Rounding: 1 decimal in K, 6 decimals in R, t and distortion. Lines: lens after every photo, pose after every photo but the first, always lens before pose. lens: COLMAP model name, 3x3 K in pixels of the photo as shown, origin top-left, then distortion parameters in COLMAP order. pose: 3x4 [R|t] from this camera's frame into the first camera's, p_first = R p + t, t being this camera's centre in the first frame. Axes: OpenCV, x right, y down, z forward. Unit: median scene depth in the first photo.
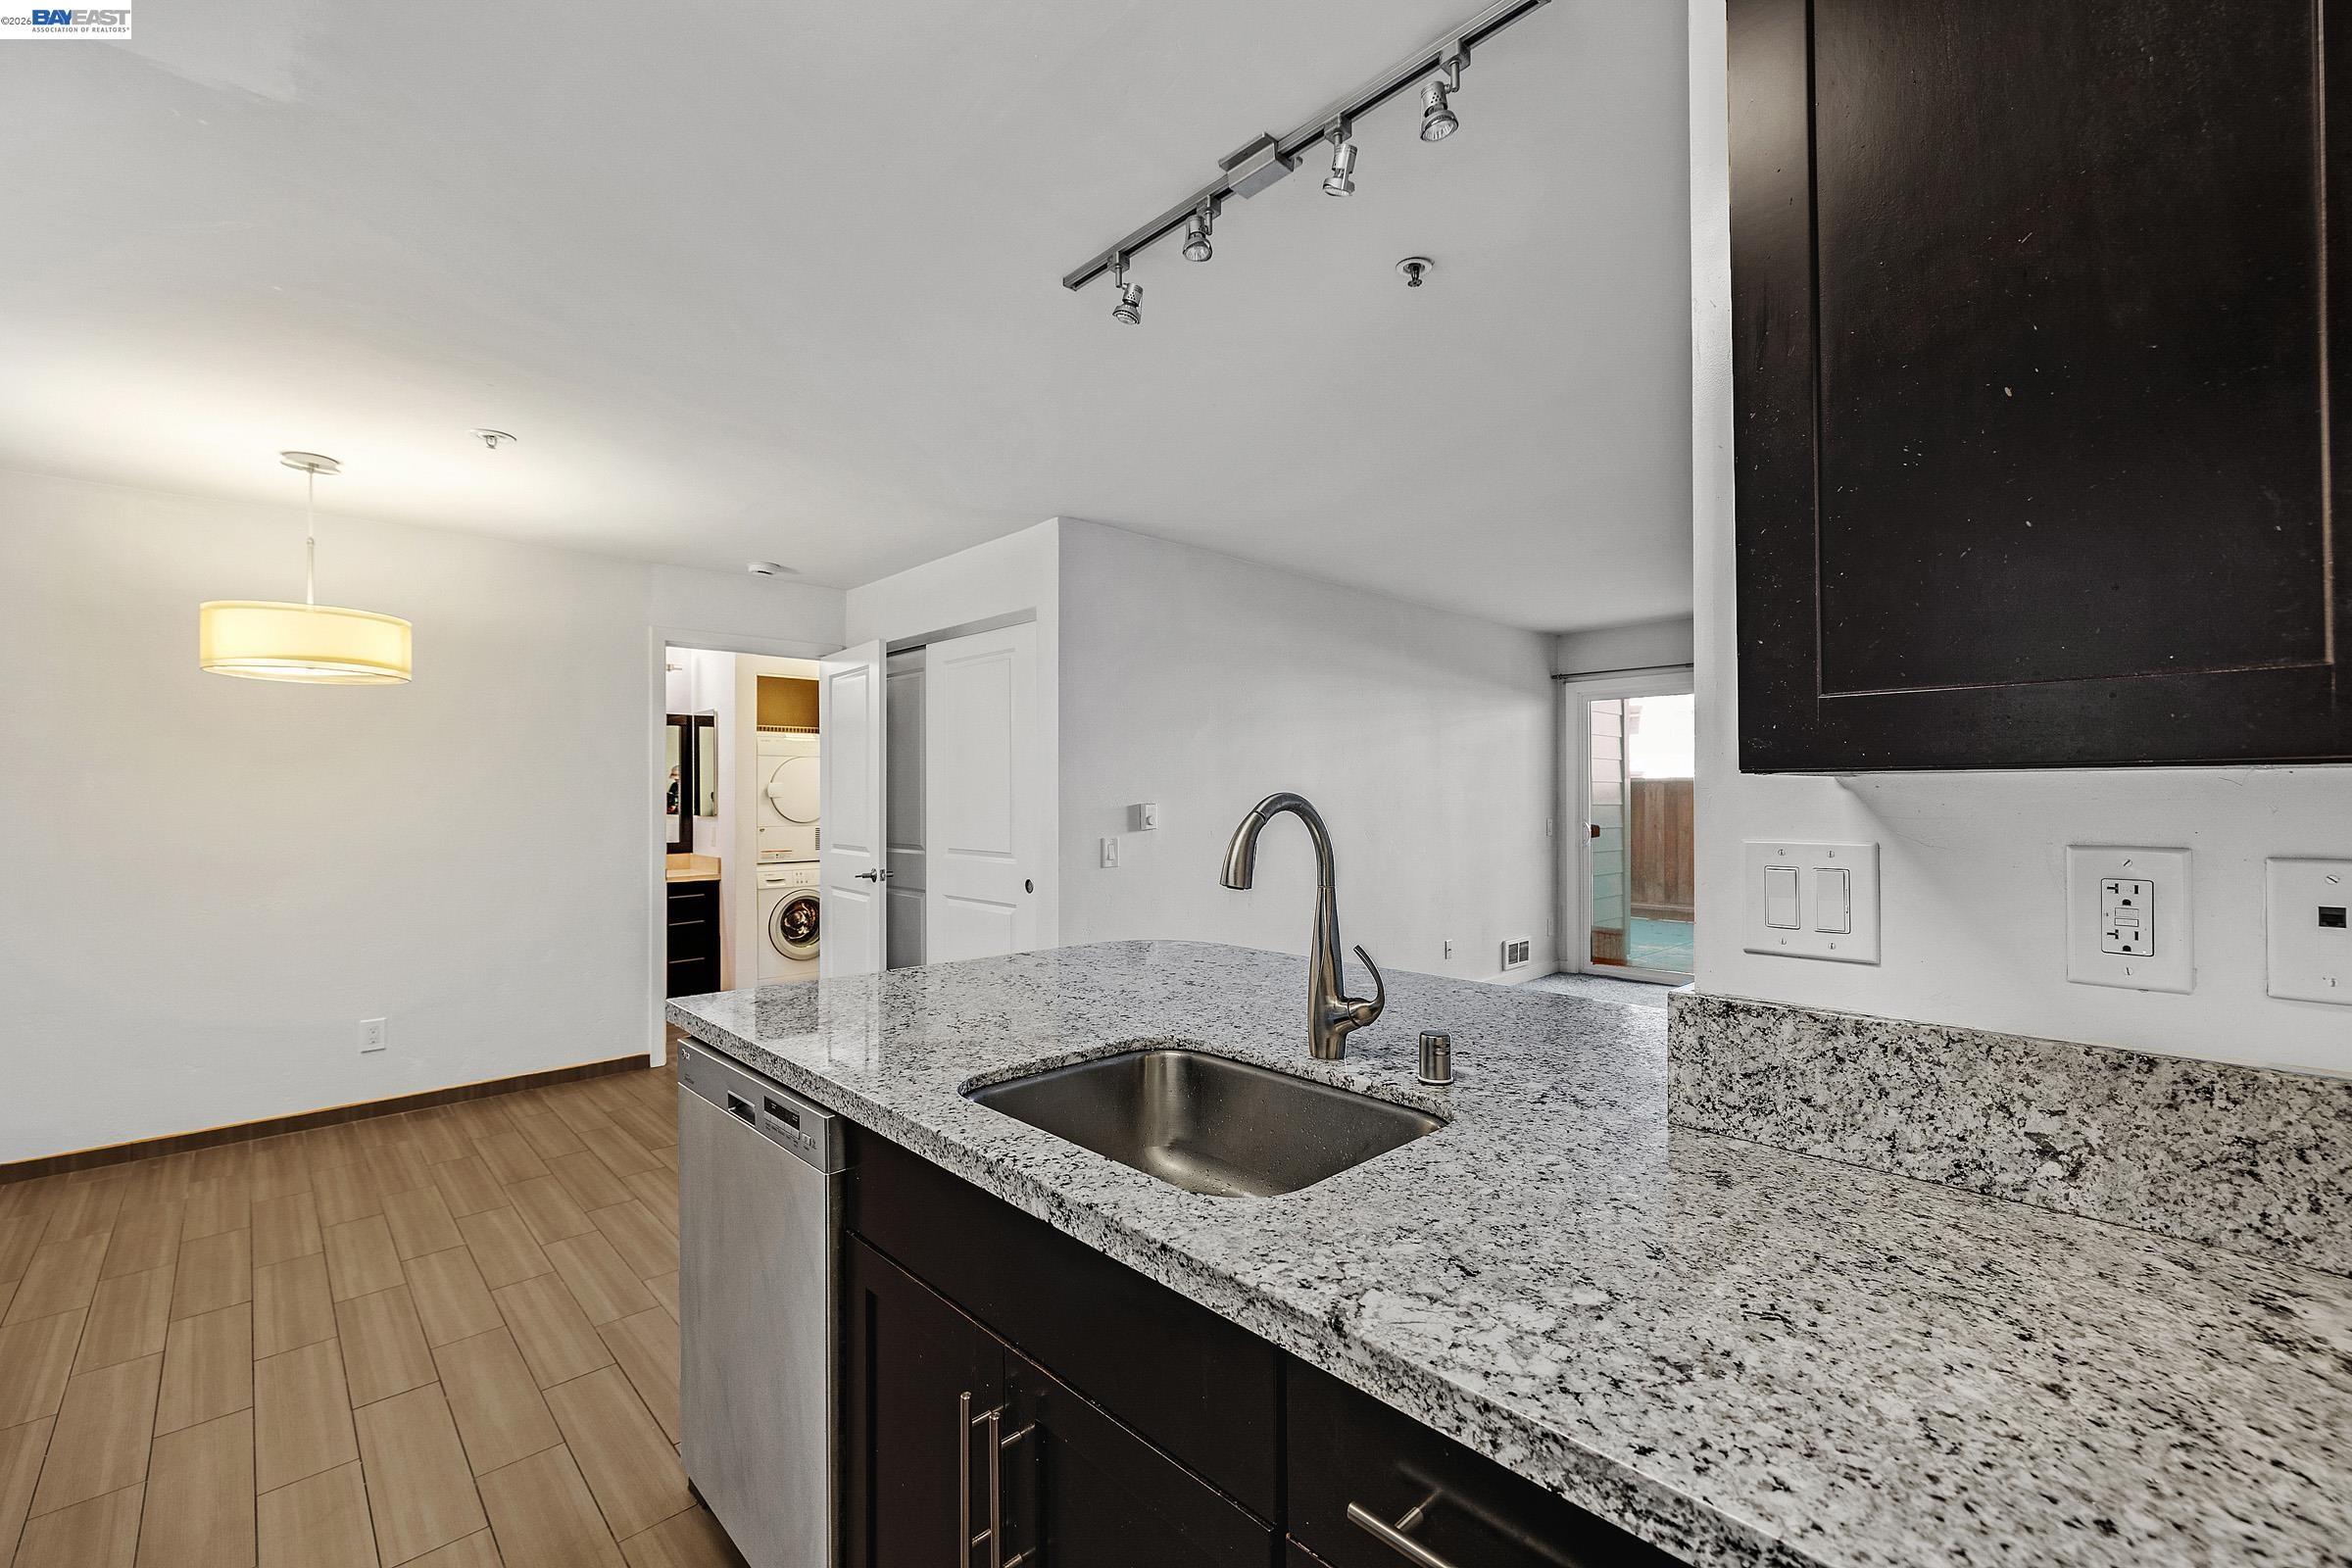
lens RADIAL K [[981.2, 0, 1173.3], [0, 981.2, 787.4], [0, 0, 1]] dist [0.001044, -0.000969]
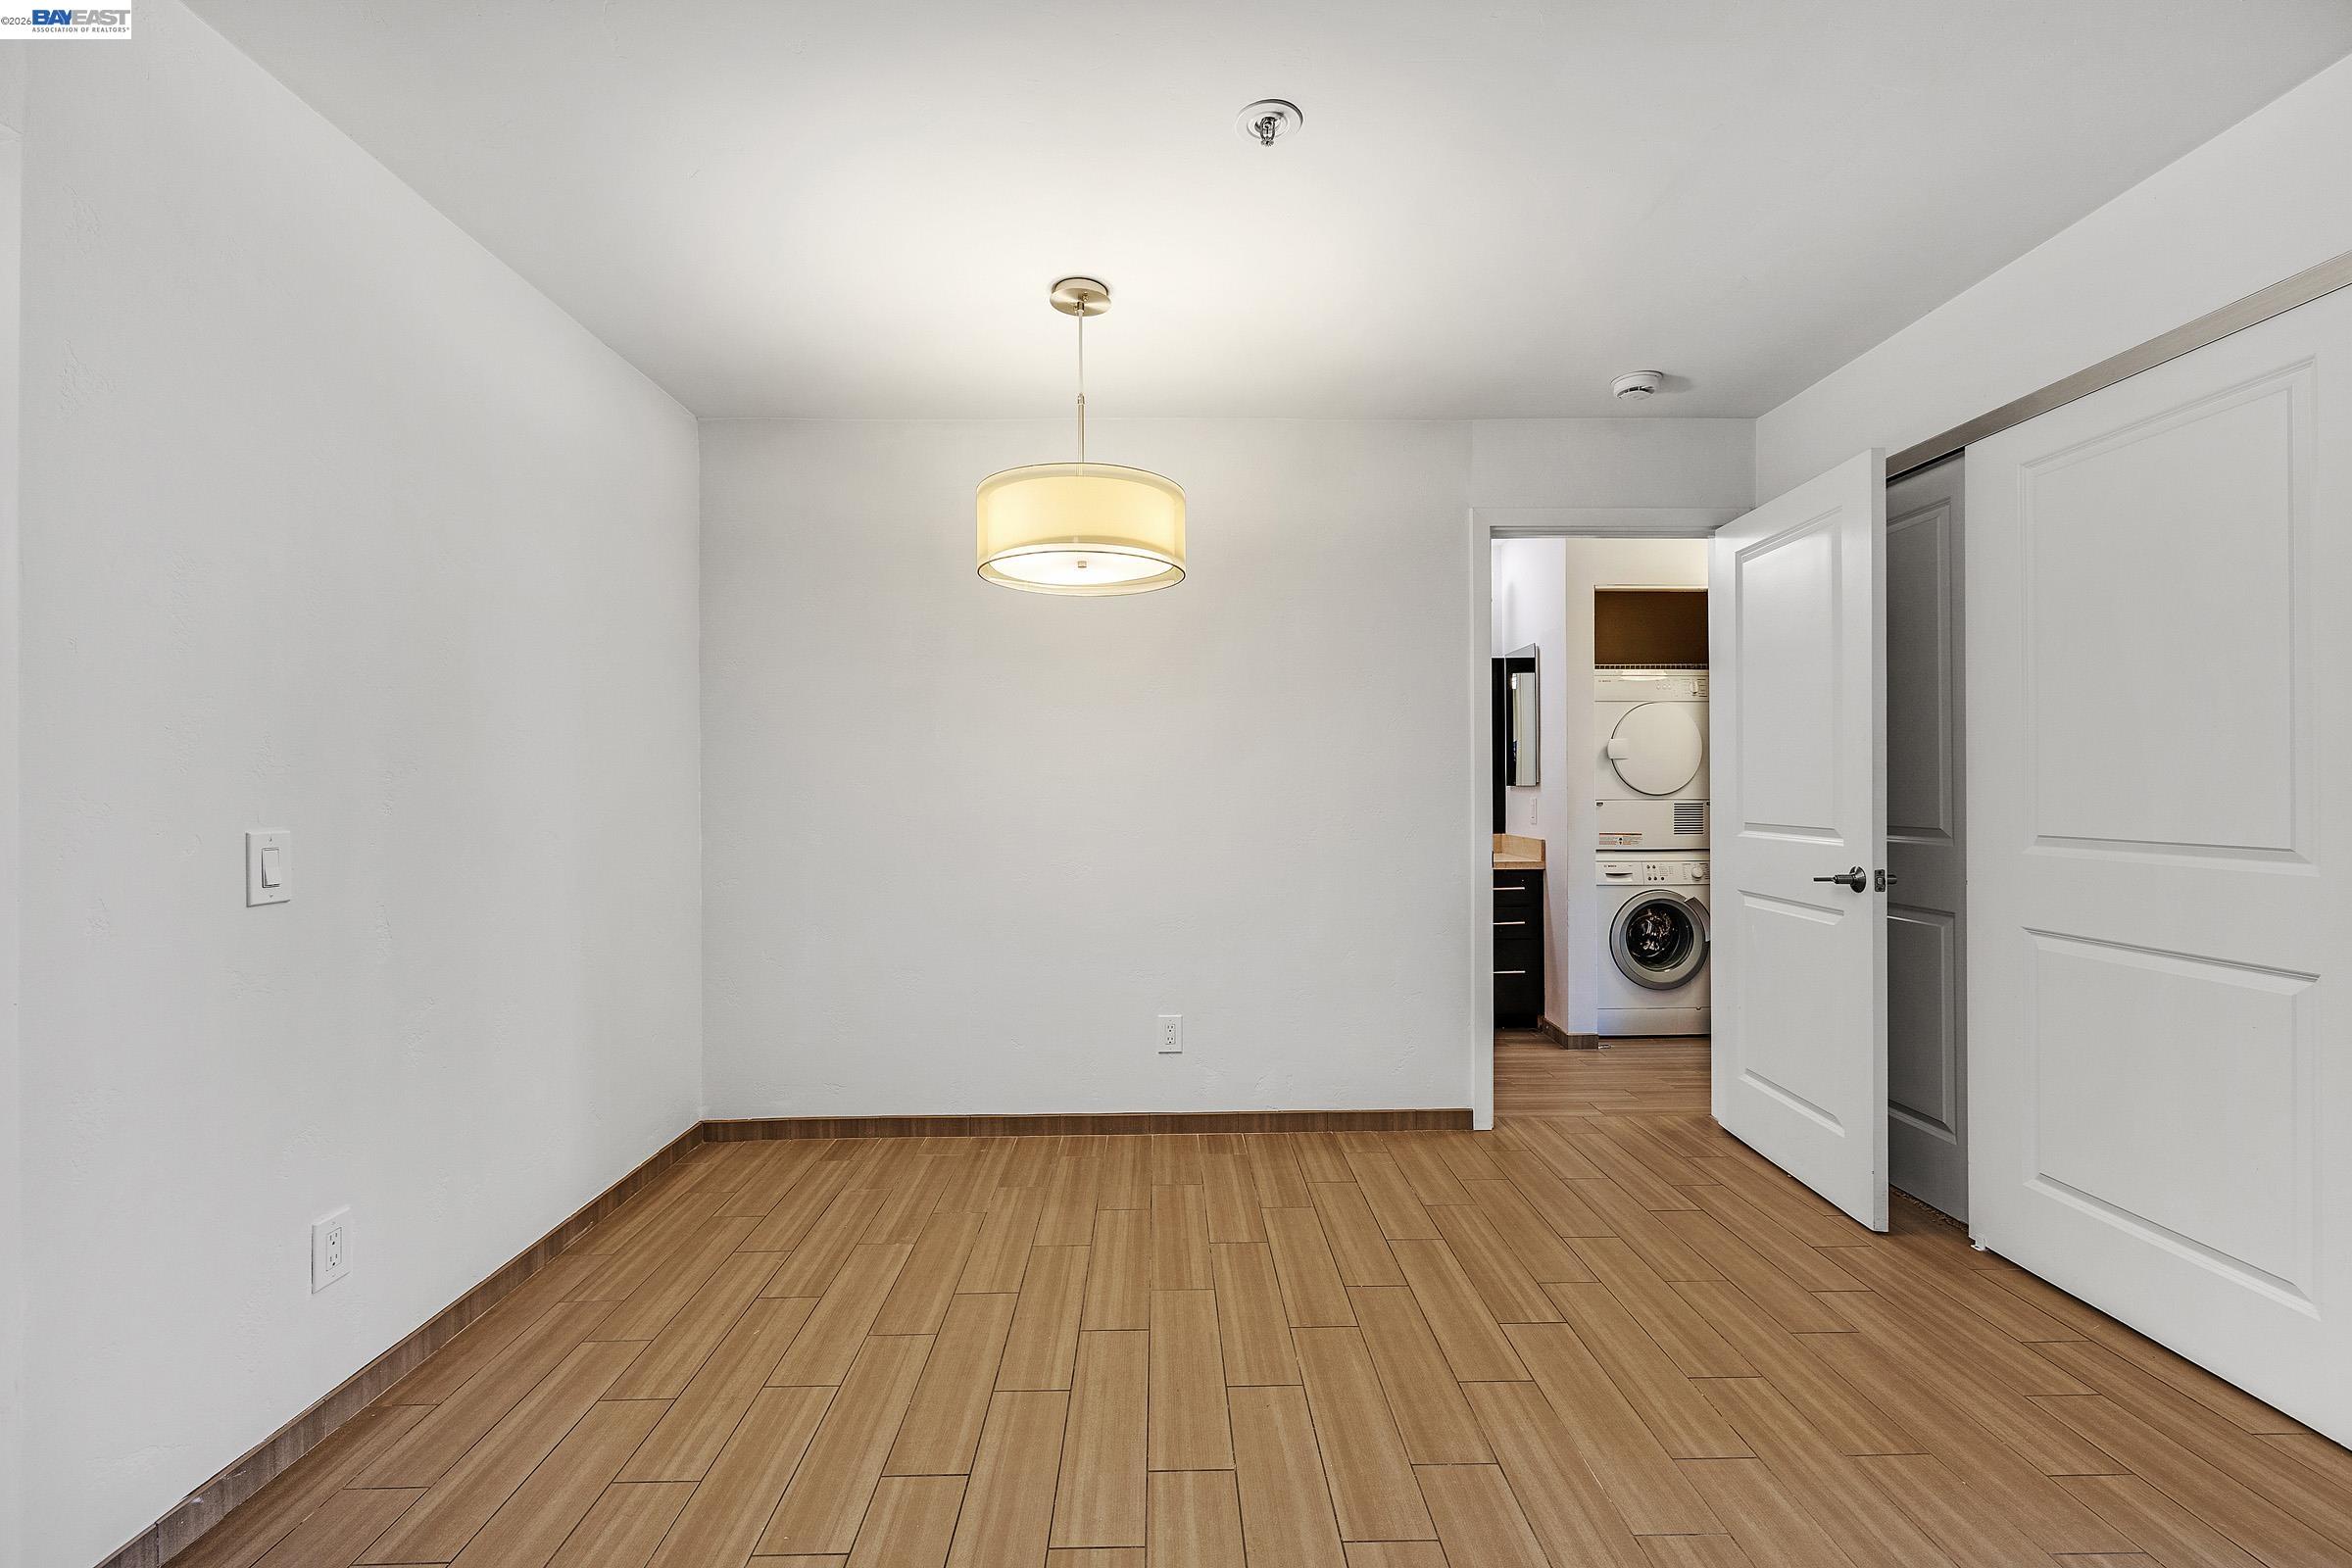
lens RADIAL K [[981.2, 0, 1173.6], [0, 981.2, 784.3], [0, 0, 1]] dist [0.001044, -0.000969]
pose [[0.737958, 0.000501, -0.674846, -0.288772], [0.004802, 0.999971, 0.005993, 0.040843], [0.674829, -0.007663, 0.737934, 0.447884]]
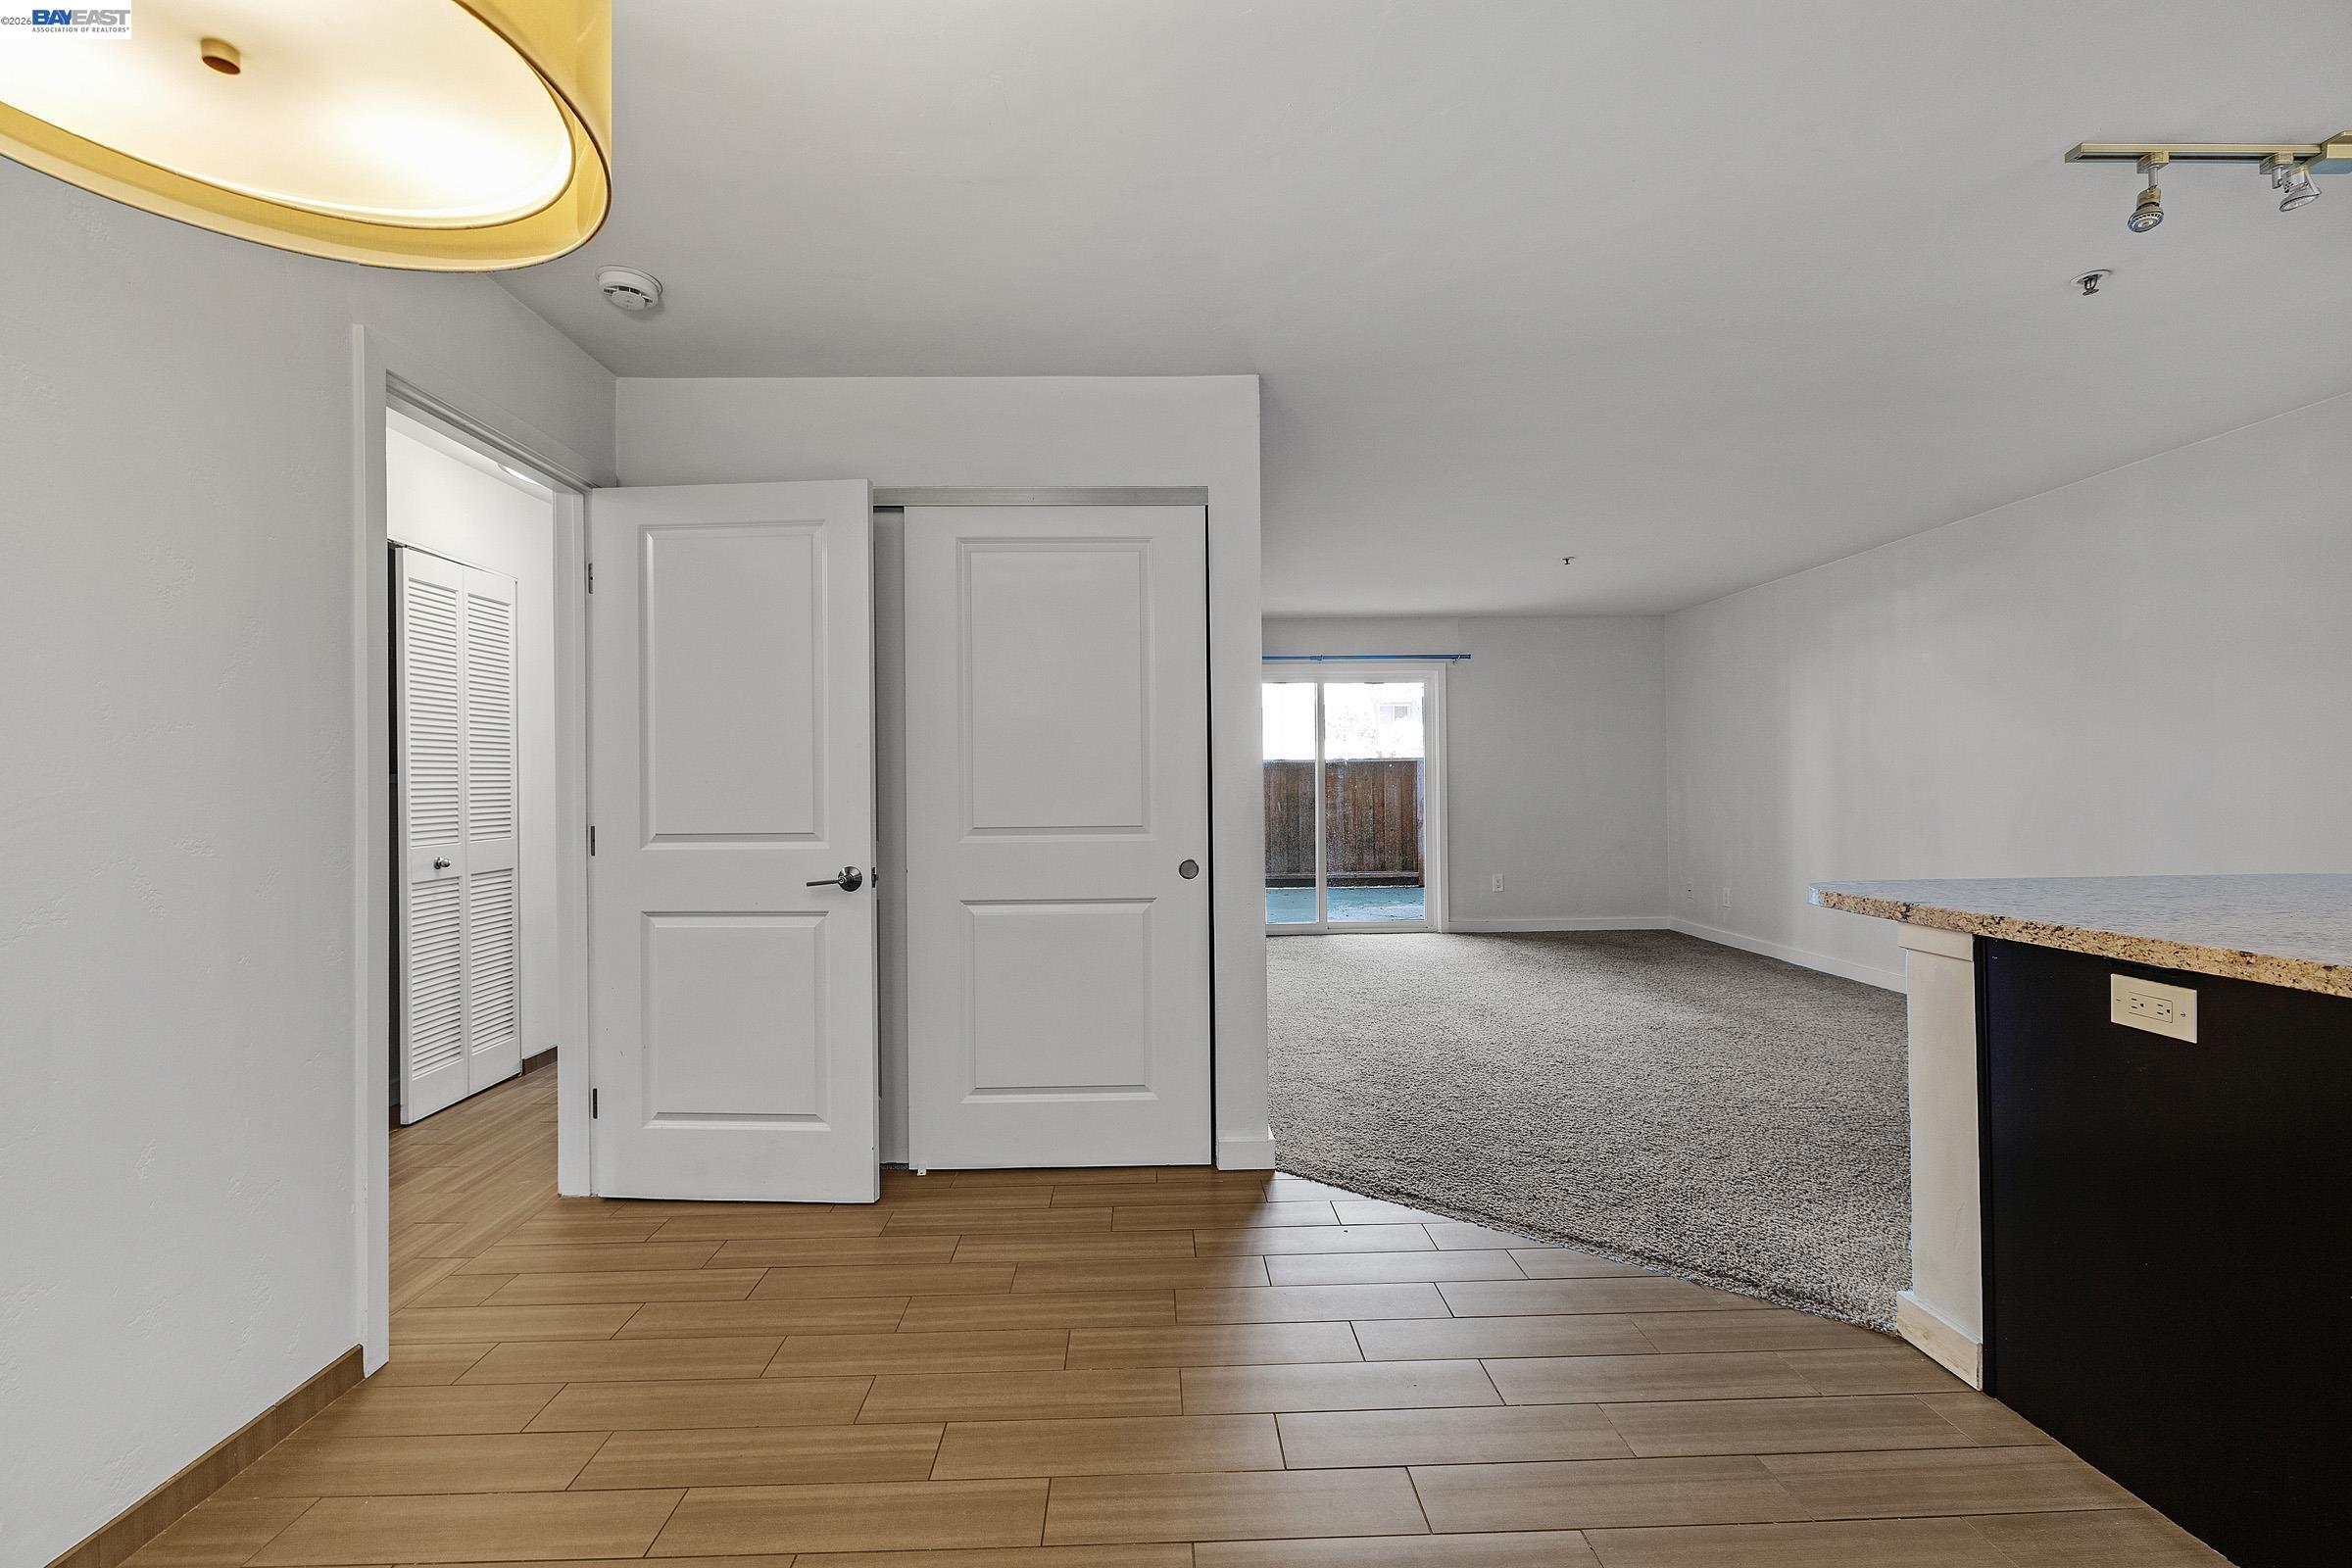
lens RADIAL K [[981.2, 0, 1163.5], [0, 981.2, 784.3], [0, 0, 1]] dist [0.001044, -0.000969]
pose [[0.667235, 0.002237, 0.744844, -0.835886], [0.001411, 0.999990, -0.004268, 0.047974], [-0.744846, 0.003899, 0.667225, 0.633216]]
